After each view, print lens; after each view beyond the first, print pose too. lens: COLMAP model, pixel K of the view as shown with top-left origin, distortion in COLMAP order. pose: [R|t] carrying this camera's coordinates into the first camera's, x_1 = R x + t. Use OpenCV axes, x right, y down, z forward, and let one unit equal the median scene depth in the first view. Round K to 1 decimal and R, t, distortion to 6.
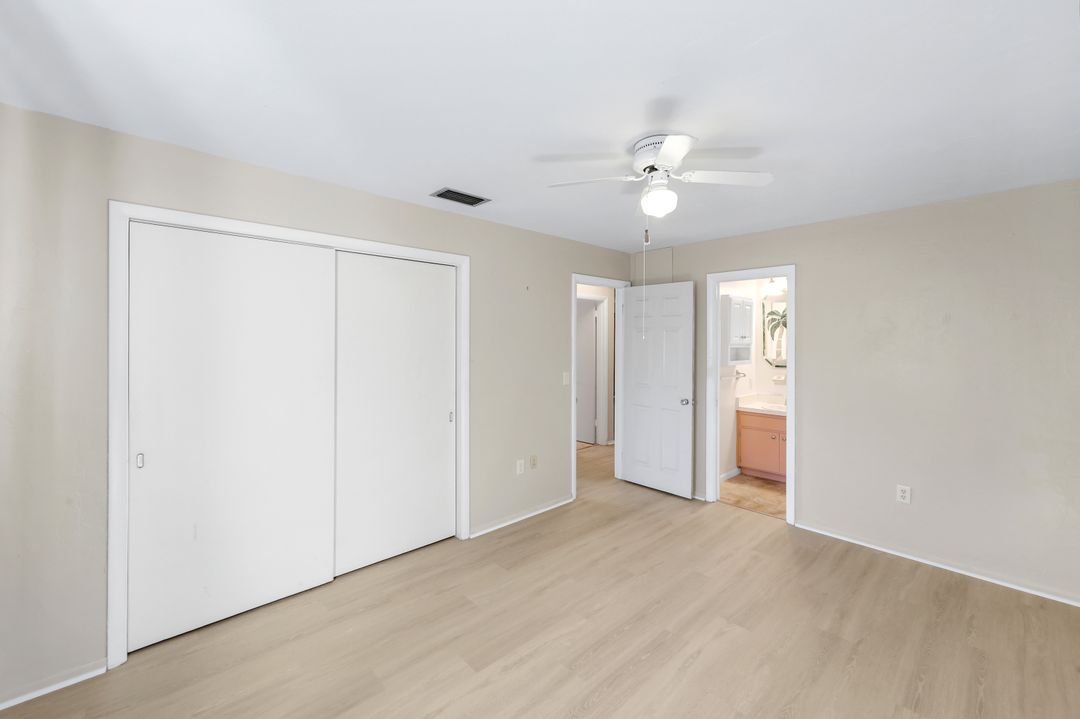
lens RADIAL K [[465.0, 0, 540.5], [0, 465.0, 350.6], [0, 0, 1]] dist [0.000607, 0.000165]
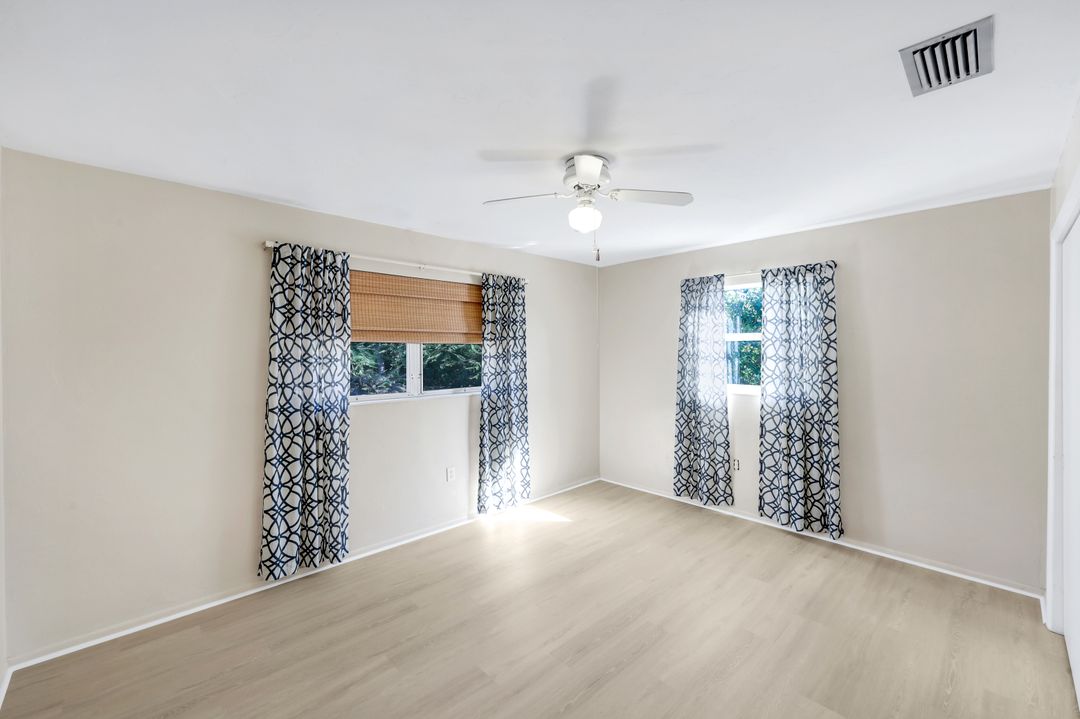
lens RADIAL K [[465.0, 0, 540.5], [0, 465.0, 350.6], [0, 0, 1]] dist [0.000607, 0.000165]
pose [[-0.999957, -0.003708, -0.008468, 0.264934], [-0.003847, 0.999857, 0.016456, -0.025681], [0.008406, 0.016488, -0.999829, 1.493962]]
